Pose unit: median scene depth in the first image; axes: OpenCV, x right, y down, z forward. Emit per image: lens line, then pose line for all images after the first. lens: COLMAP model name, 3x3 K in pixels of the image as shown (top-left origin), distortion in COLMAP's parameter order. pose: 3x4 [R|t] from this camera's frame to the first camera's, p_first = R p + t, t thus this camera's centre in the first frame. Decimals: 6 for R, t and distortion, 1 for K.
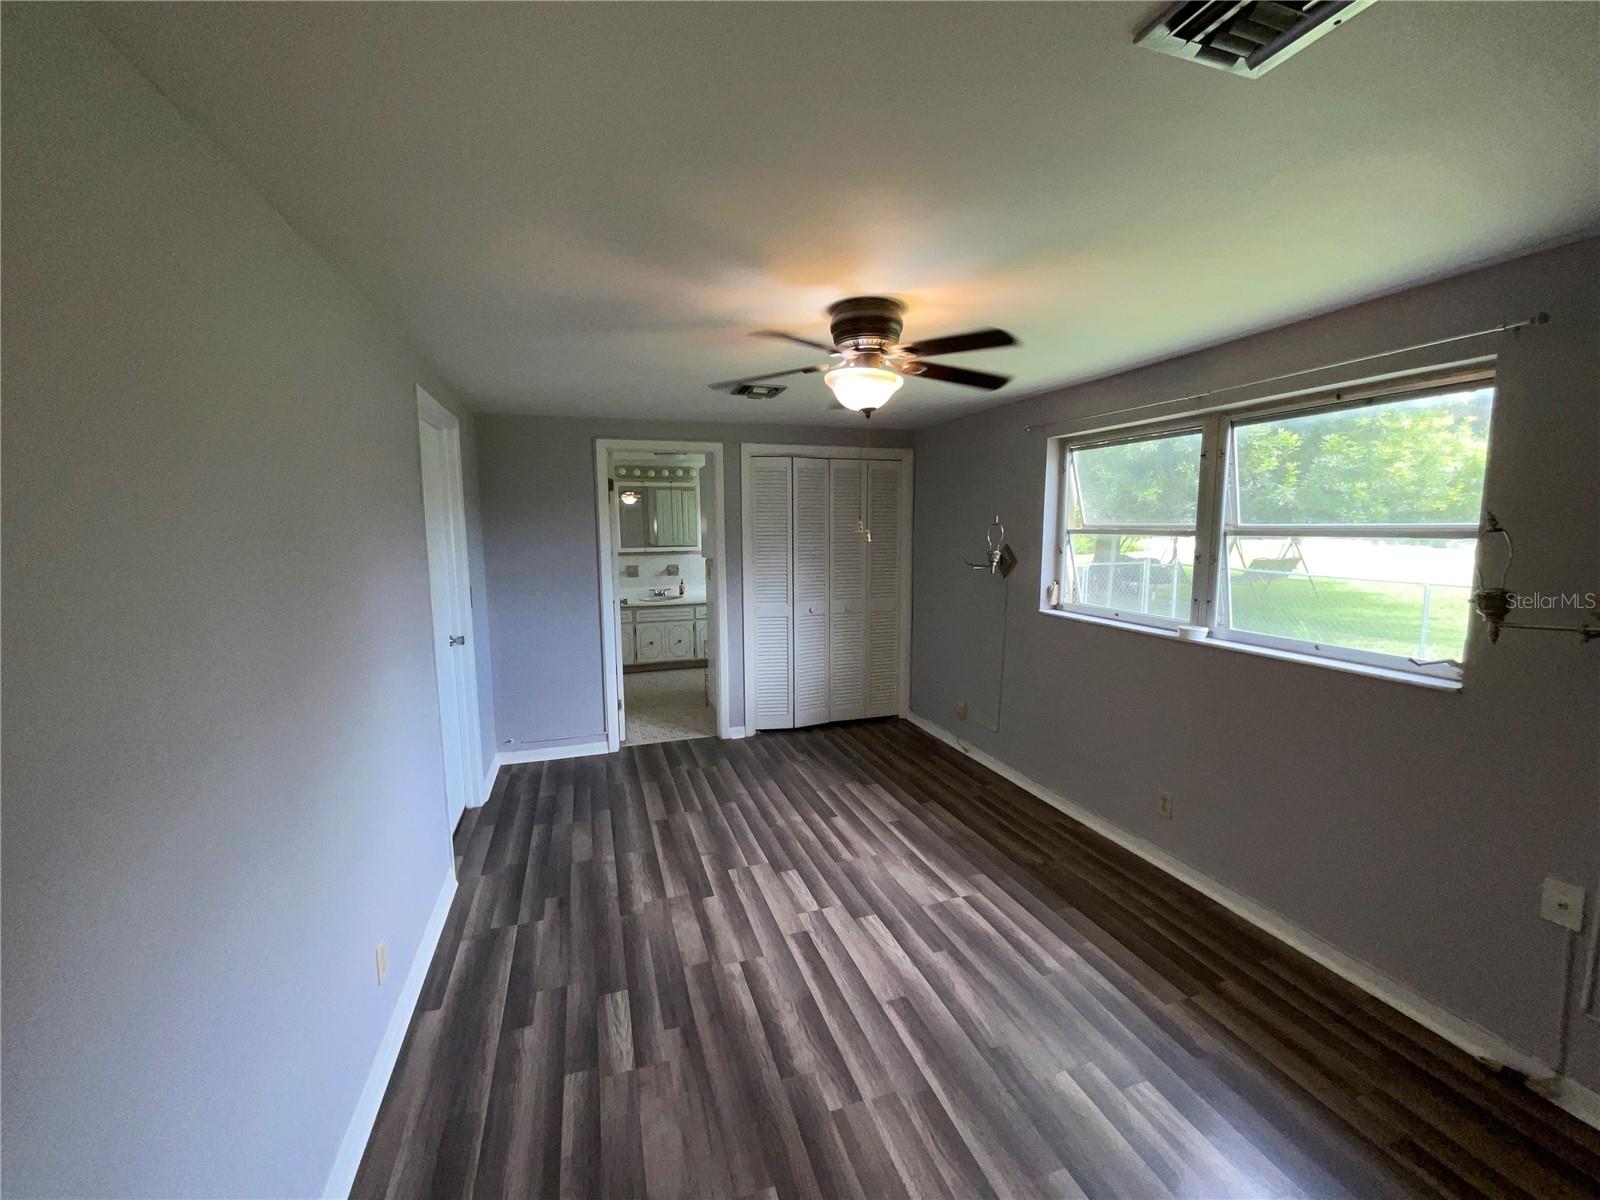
lens RADIAL K [[648.2, 0, 805.1], [0, 648.2, 605.4], [0, 0, 1]] dist [-0.000862, 0.001049]
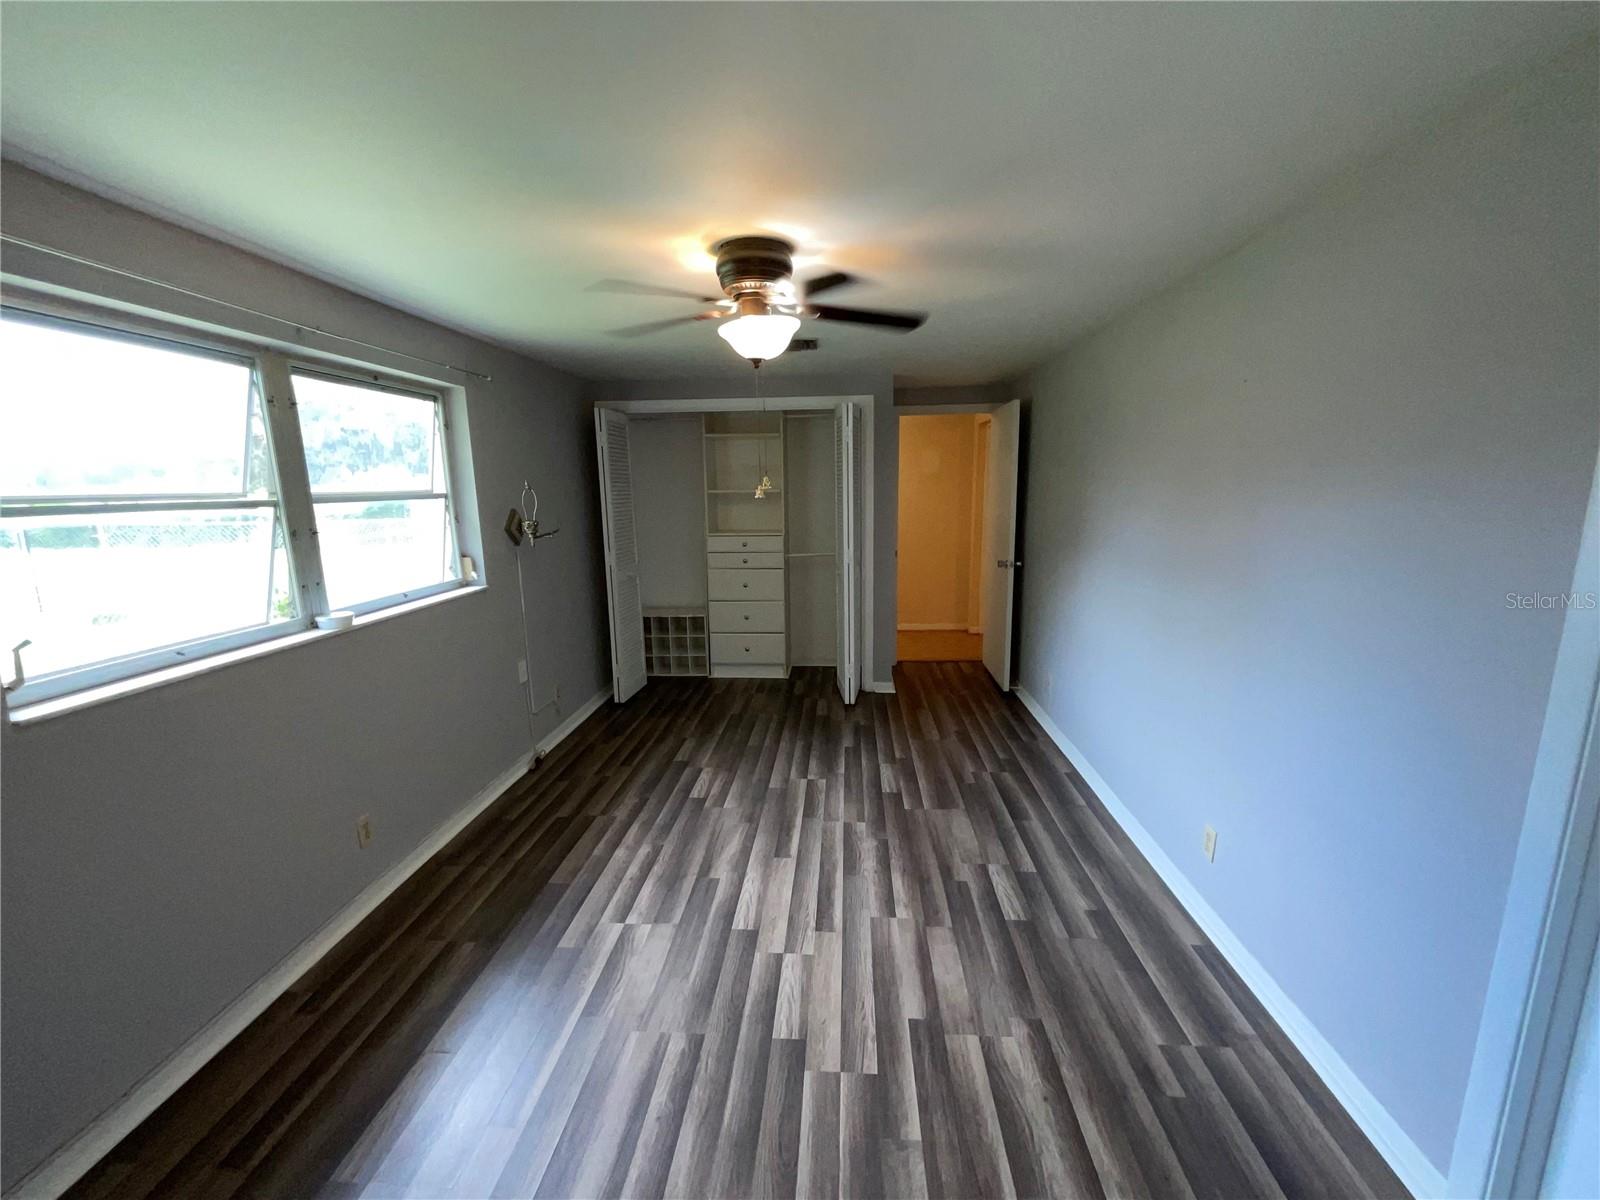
lens RADIAL K [[648.2, 0, 805.8], [0, 648.2, 596.2], [0, 0, 1]] dist [-0.000862, 0.001049]
pose [[-0.923284, -0.044706, 0.381508, -0.309737], [0.070050, 0.956953, 0.281664, -0.201297], [-0.377677, 0.286780, -0.880407, 1.668060]]
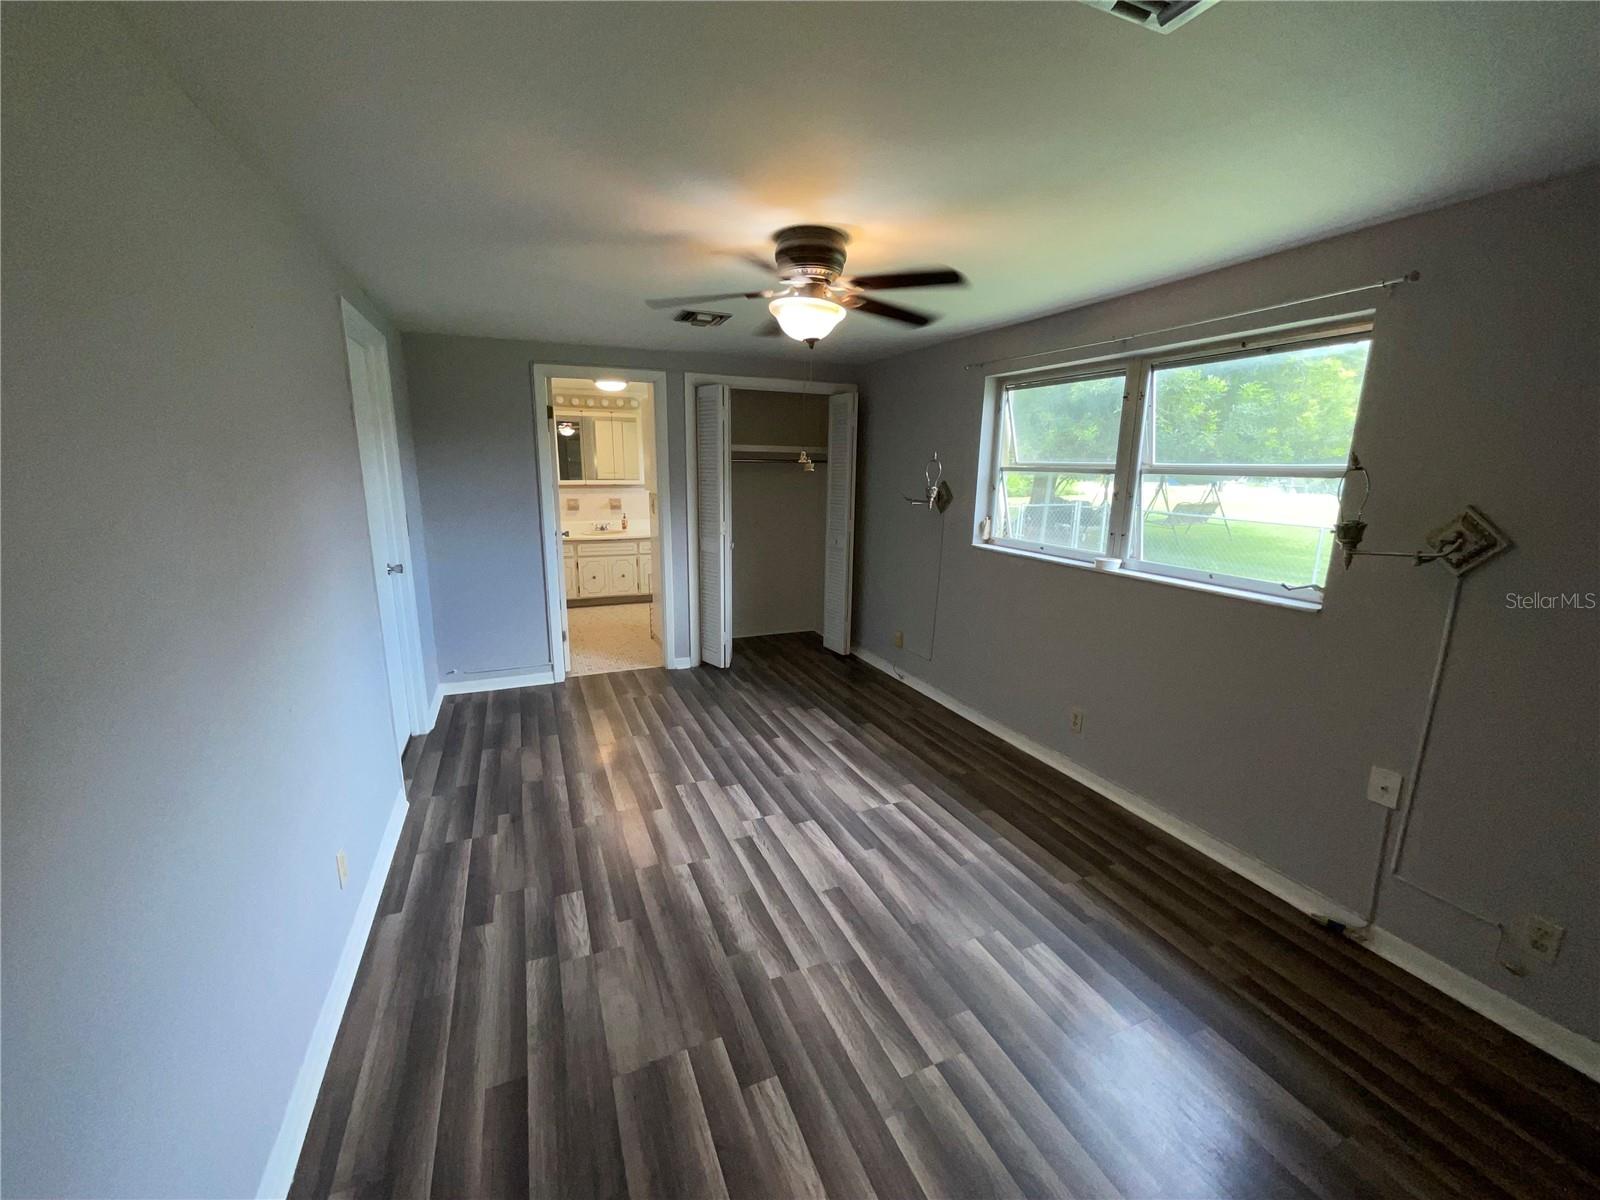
lens RADIAL K [[648.2, 0, 804.1], [0, 648.2, 603.8], [0, 0, 1]] dist [-0.000862, 0.001049]
pose [[0.996492, 0.001834, 0.083672, 0.001047], [-0.009281, 0.996016, 0.088691, 0.019187], [-0.083176, -0.089156, 0.992539, -0.047805]]
